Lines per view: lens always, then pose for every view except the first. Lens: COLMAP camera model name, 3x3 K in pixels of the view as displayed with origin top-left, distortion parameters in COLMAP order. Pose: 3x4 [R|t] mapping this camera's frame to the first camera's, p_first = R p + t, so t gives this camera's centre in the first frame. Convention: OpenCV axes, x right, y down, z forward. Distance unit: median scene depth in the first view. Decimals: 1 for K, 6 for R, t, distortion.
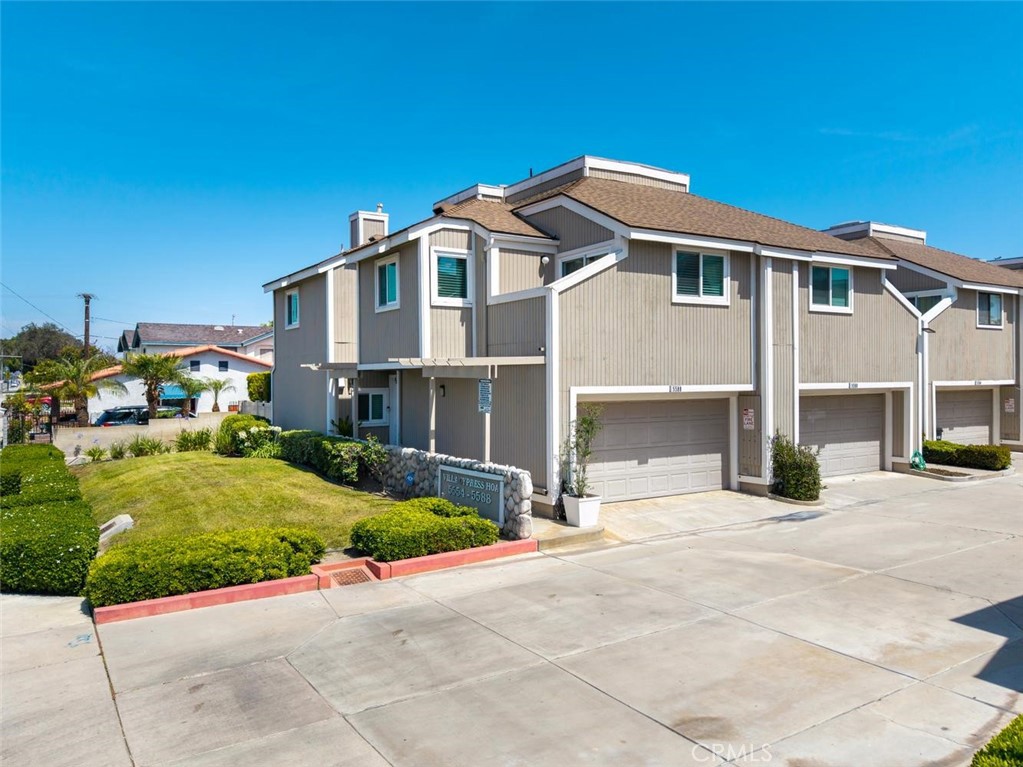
lens RADIAL K [[728.4, 0, 556.0], [0, 728.4, 401.5], [0, 0, 1]] dist [0.009602, -0.004231]
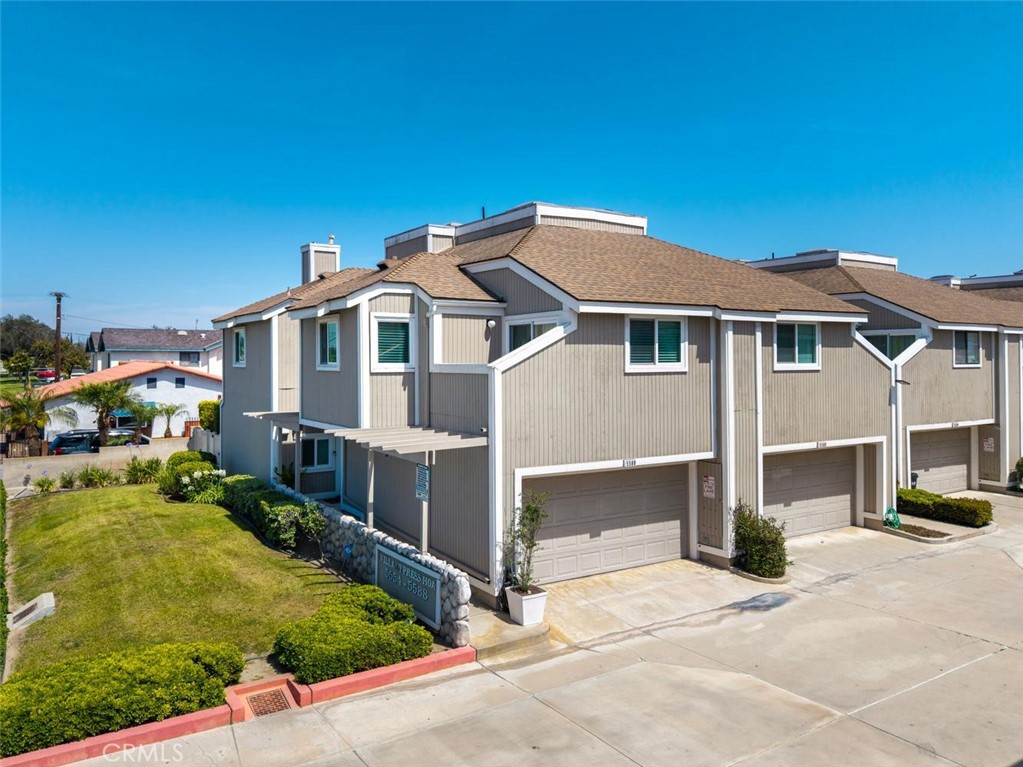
lens RADIAL K [[721.4, 0, 499.2], [0, 721.4, 363.0], [0, 0, 1]] dist [0.009882, -0.006215]
pose [[0.999454, 0.004427, -0.032729, 0.024695], [-0.005264, 0.999660, -0.025532, -0.111562], [0.032605, 0.025690, 0.999138, 0.059290]]
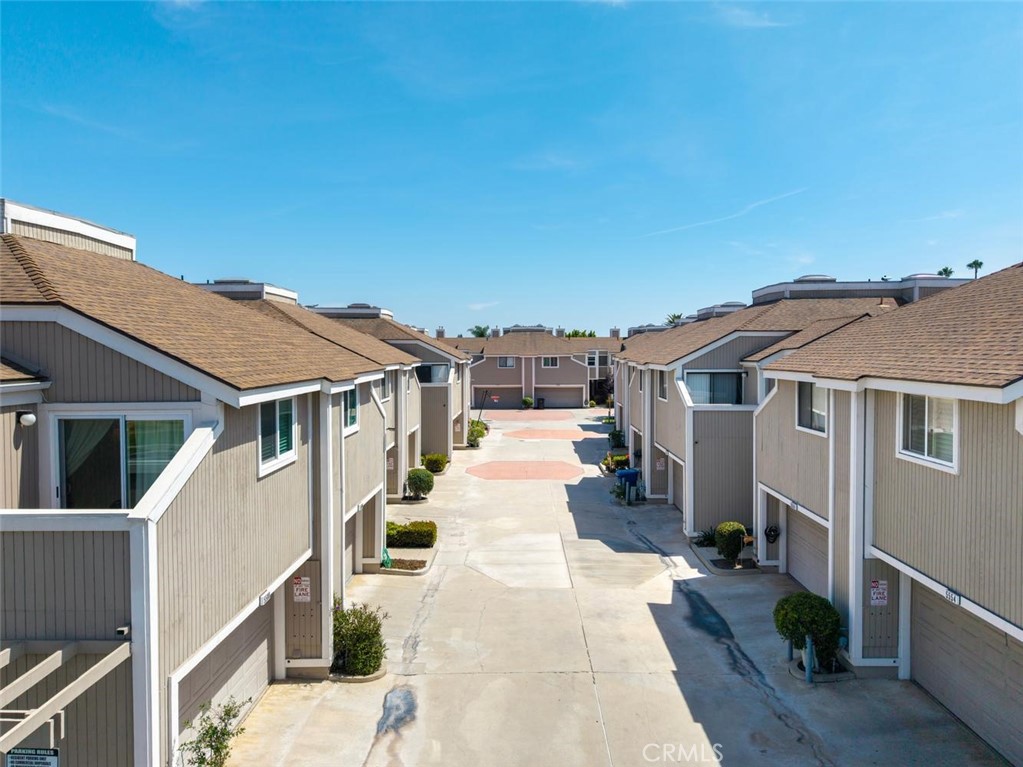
lens RADIAL K [[704.2, 0, 473.3], [0, 704.2, 370.3], [0, 0, 1]] dist [0.031861, -0.035270]
pose [[0.592095, -0.022359, 0.805558, -0.244109], [0.023453, 0.999670, 0.010509, -0.220635], [-0.805527, 0.012671, 0.592424, 0.406063]]
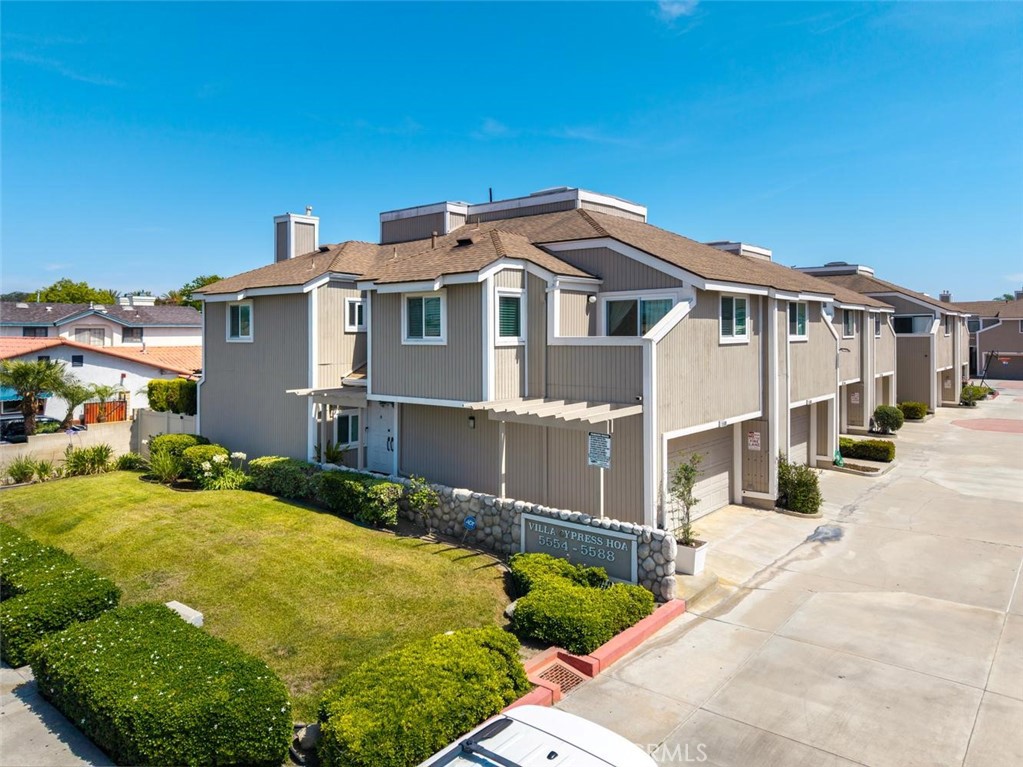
lens RADIAL K [[665.8, 0, 500.0], [0, 665.8, 342.3], [0, 0, 1]] dist [0.004673, -0.000291]
pose [[0.961320, -0.003524, 0.275411, -0.390882], [0.008699, 0.999808, -0.017569, -0.111565], [-0.275296, 0.019286, 0.961166, 0.142155]]
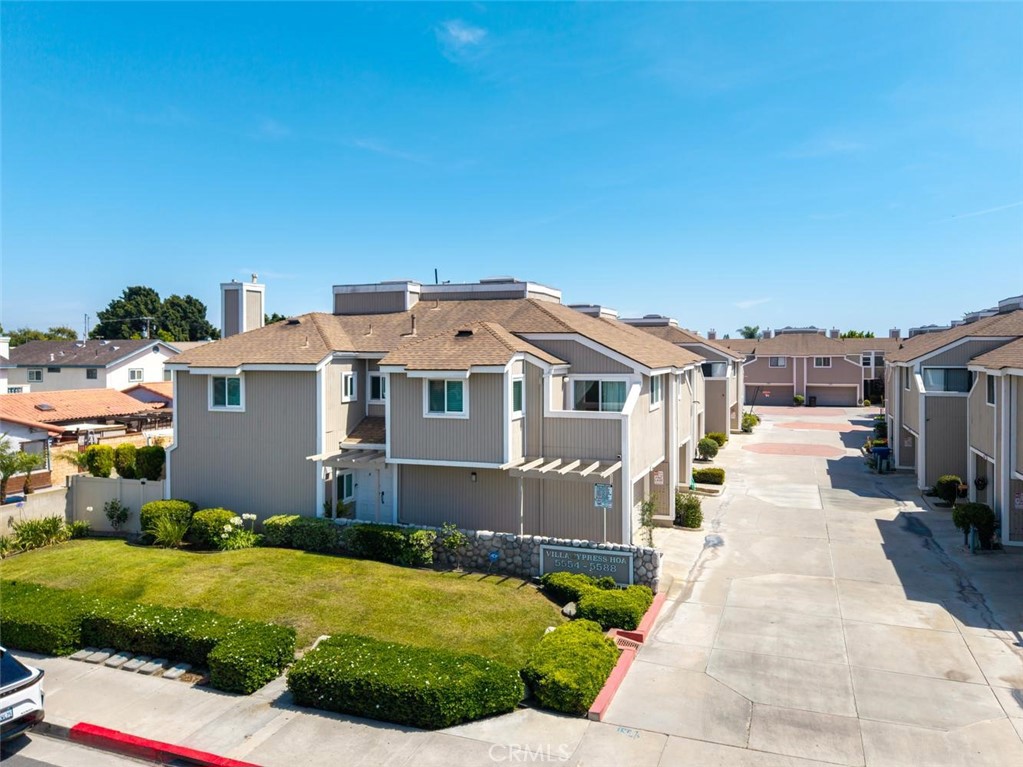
lens RADIAL K [[721.4, 0, 499.2], [0, 721.4, 363.0], [0, 0, 1]] dist [0.009882, -0.006215]
pose [[0.816586, -0.008939, 0.577155, -0.875688], [0.016130, 0.999843, -0.007335, -0.208765], [-0.576999, 0.015299, 0.816602, -0.018709]]
